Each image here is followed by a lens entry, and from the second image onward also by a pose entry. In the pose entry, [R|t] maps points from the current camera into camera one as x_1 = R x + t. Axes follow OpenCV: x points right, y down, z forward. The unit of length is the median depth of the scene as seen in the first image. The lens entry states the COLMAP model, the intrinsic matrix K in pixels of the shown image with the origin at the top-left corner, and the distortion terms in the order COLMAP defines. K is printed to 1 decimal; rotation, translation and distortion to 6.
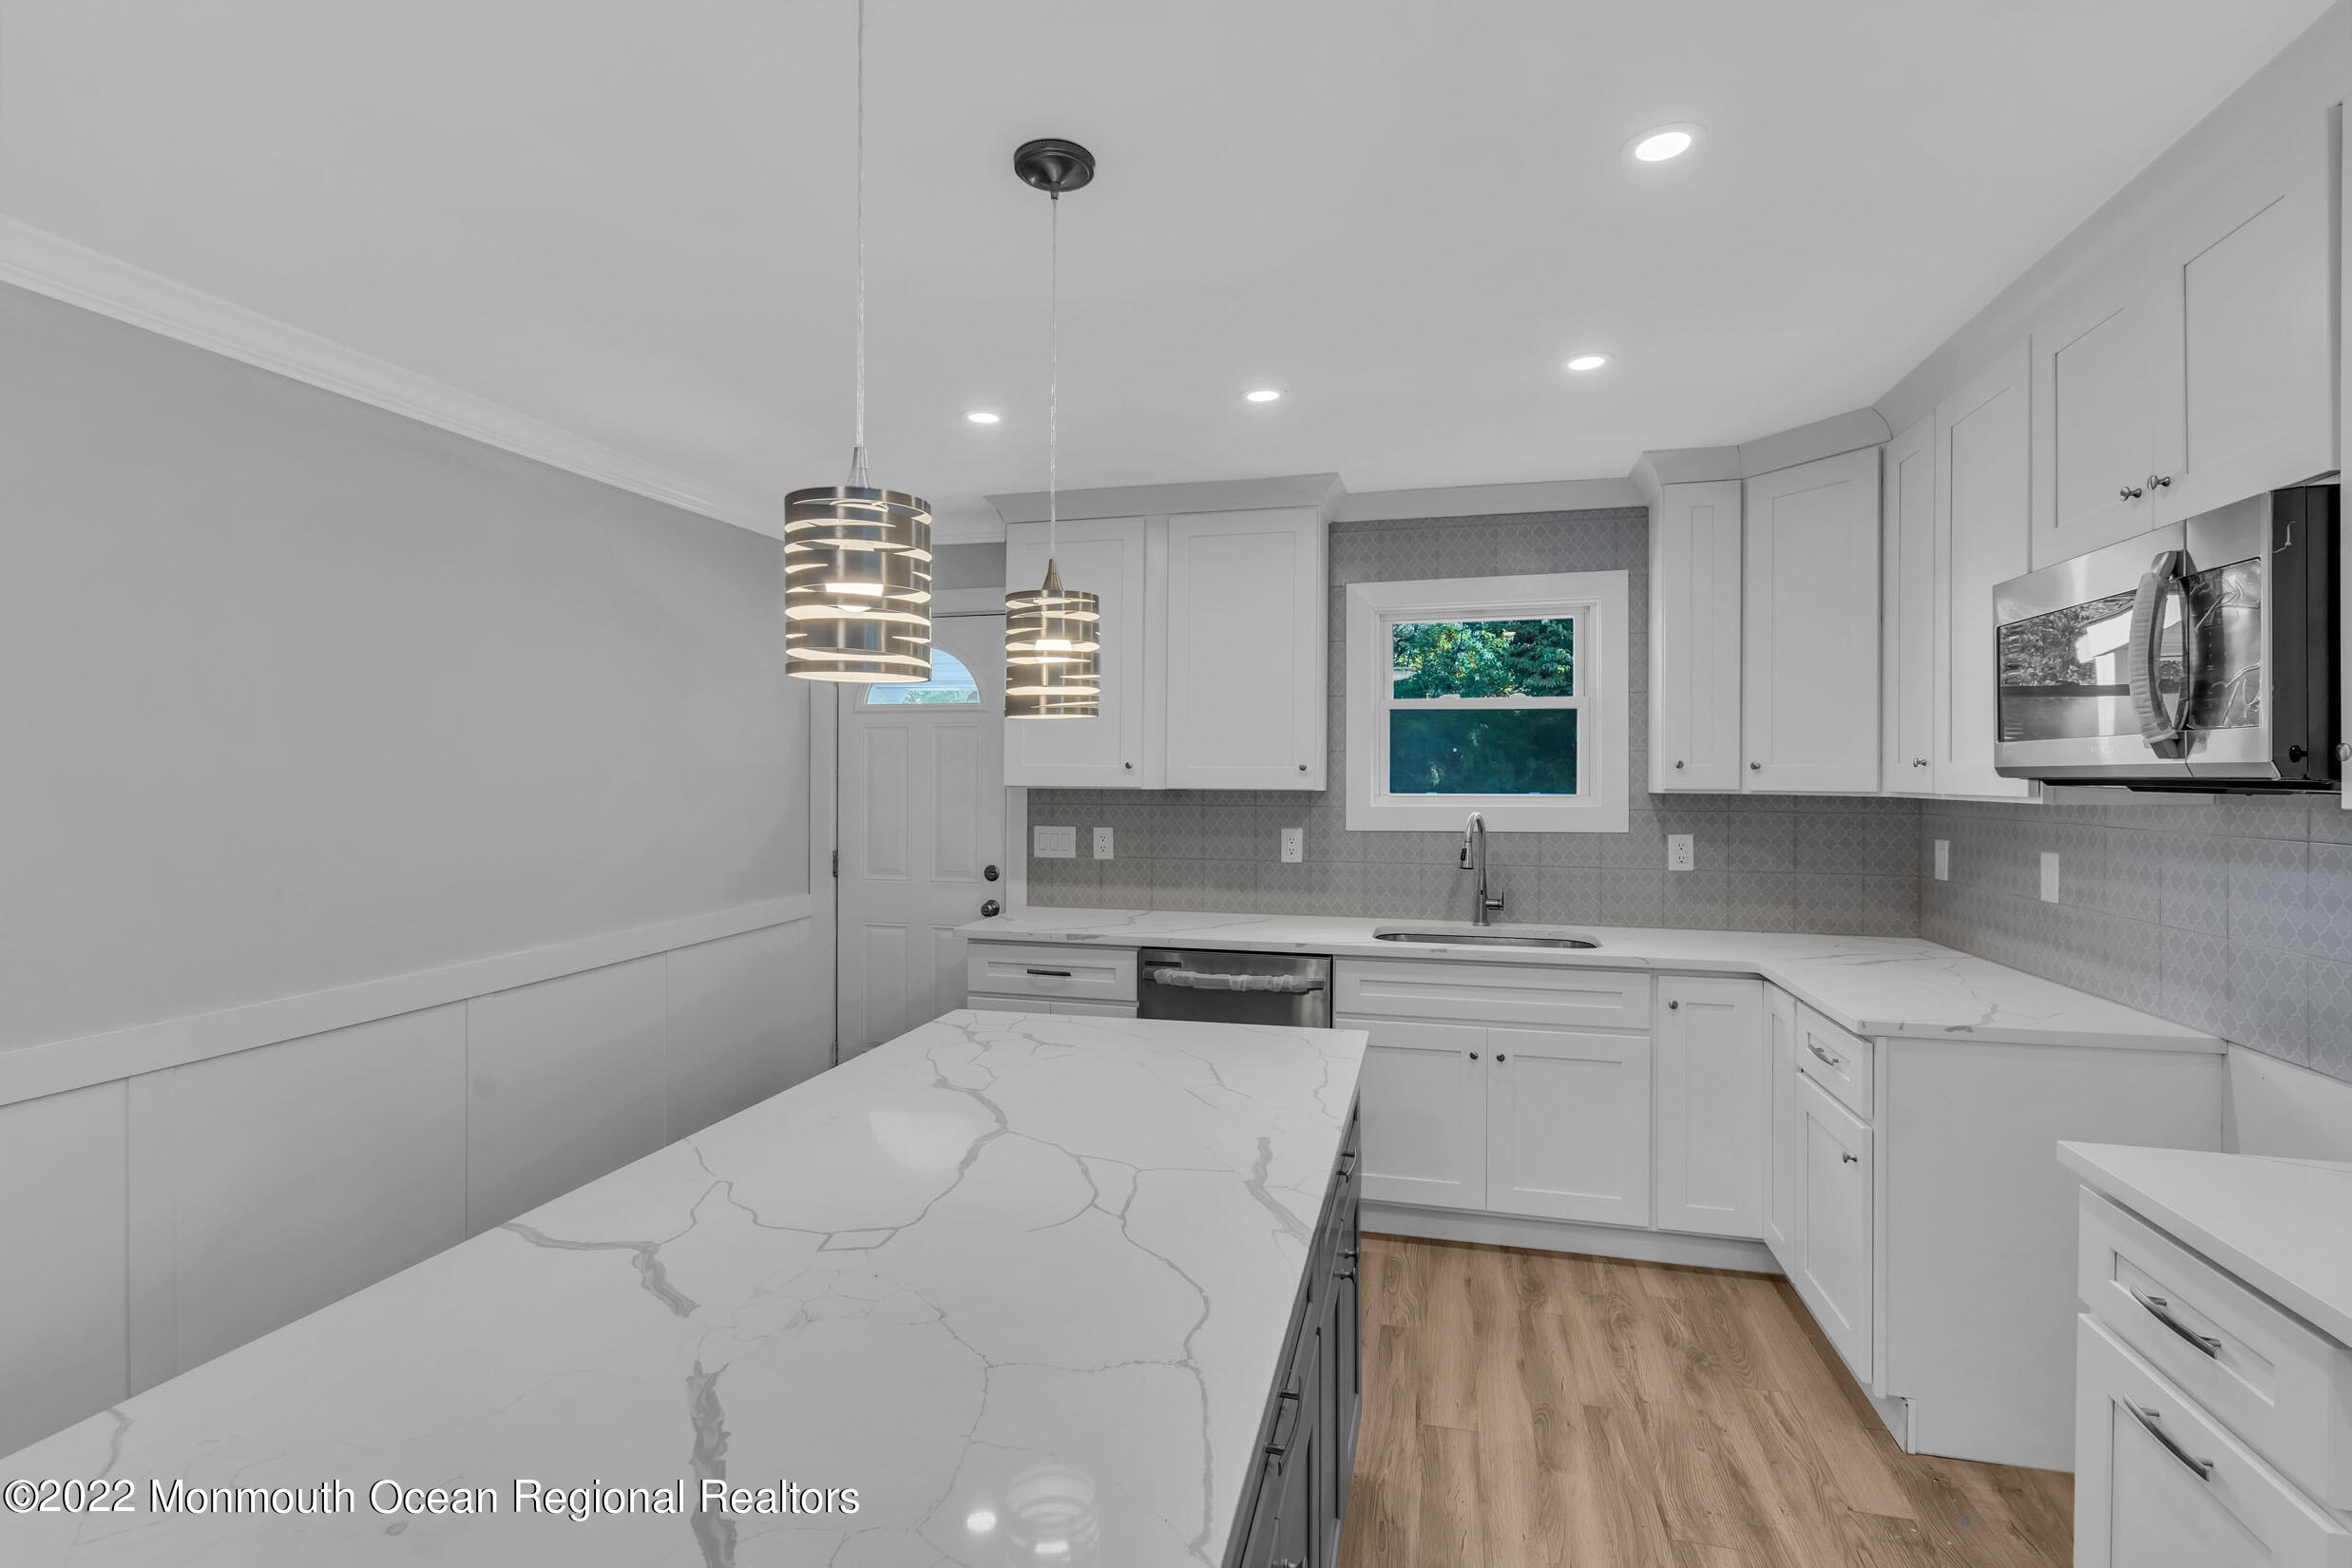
lens RADIAL K [[1074.1, 0, 1183.6], [0, 1074.1, 791.4], [0, 0, 1]] dist [-0.007129, 0.001465]
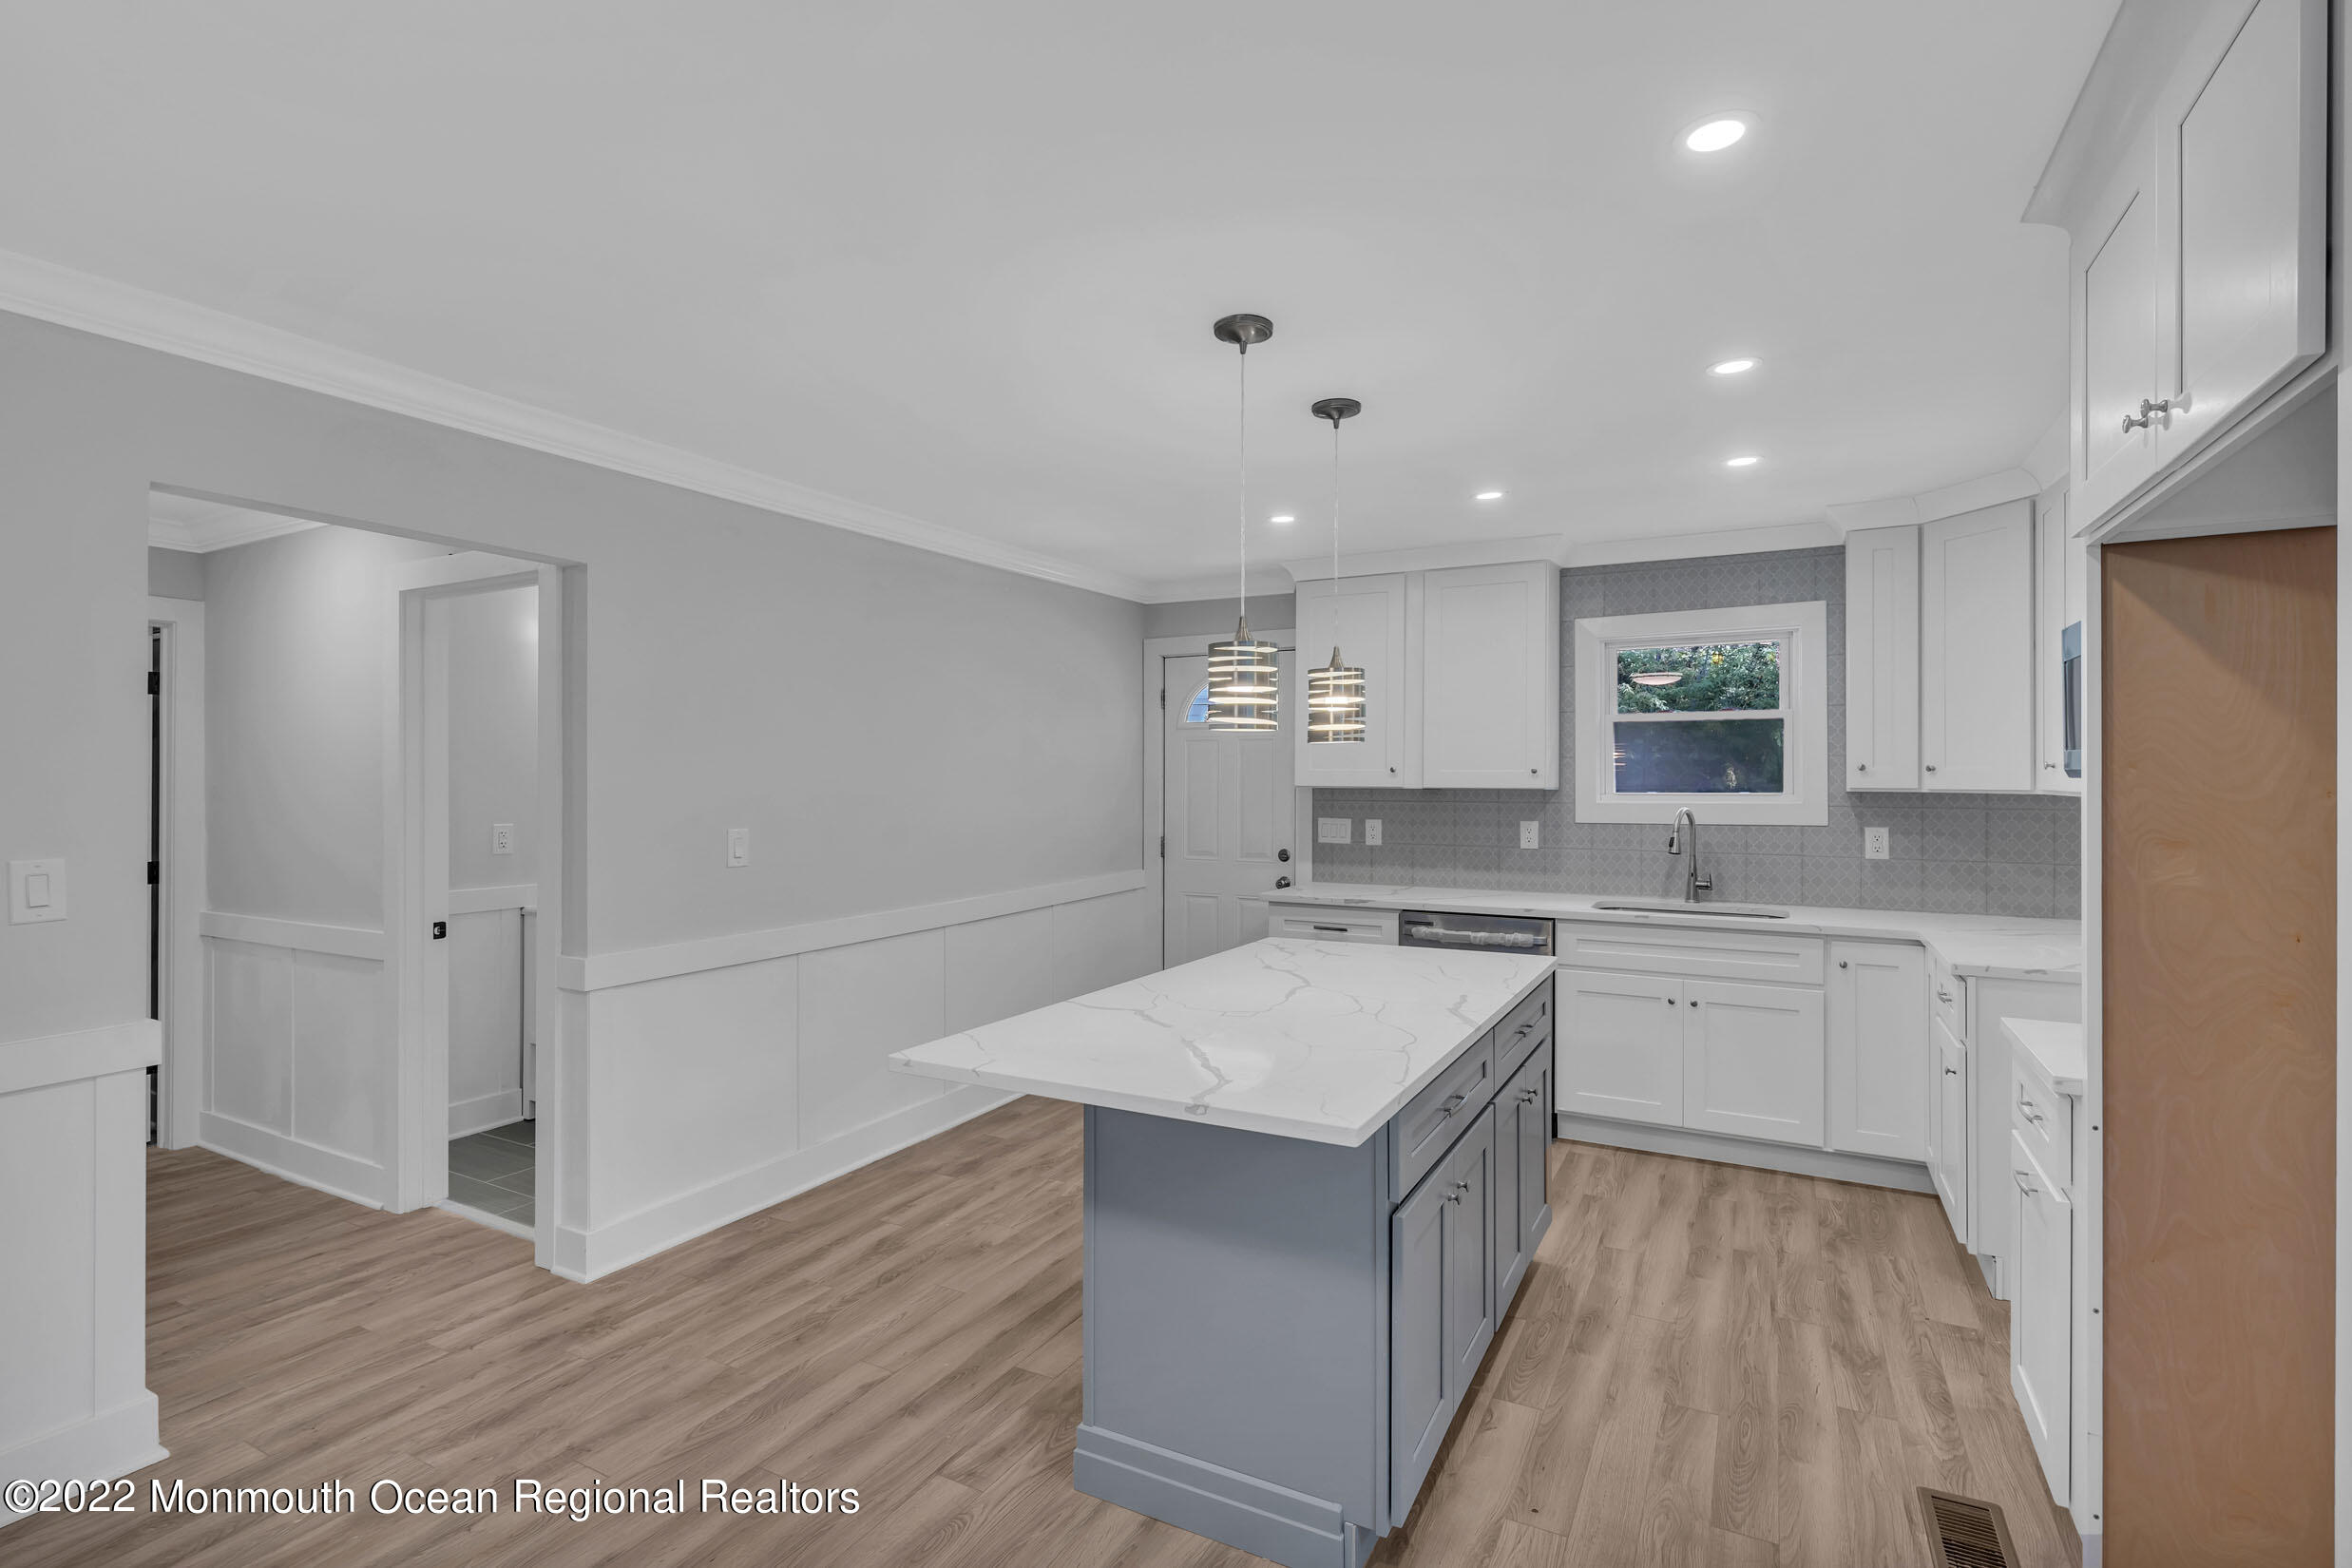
lens RADIAL K [[1074.1, 0, 1182.4], [0, 1074.1, 770.7], [0, 0, 1]] dist [-0.007129, 0.001465]
pose [[0.967304, -0.004130, -0.253585, 0.035487], [-0.001129, 0.999787, -0.020588, 0.003791], [0.253616, 0.020201, 0.967094, -0.343137]]
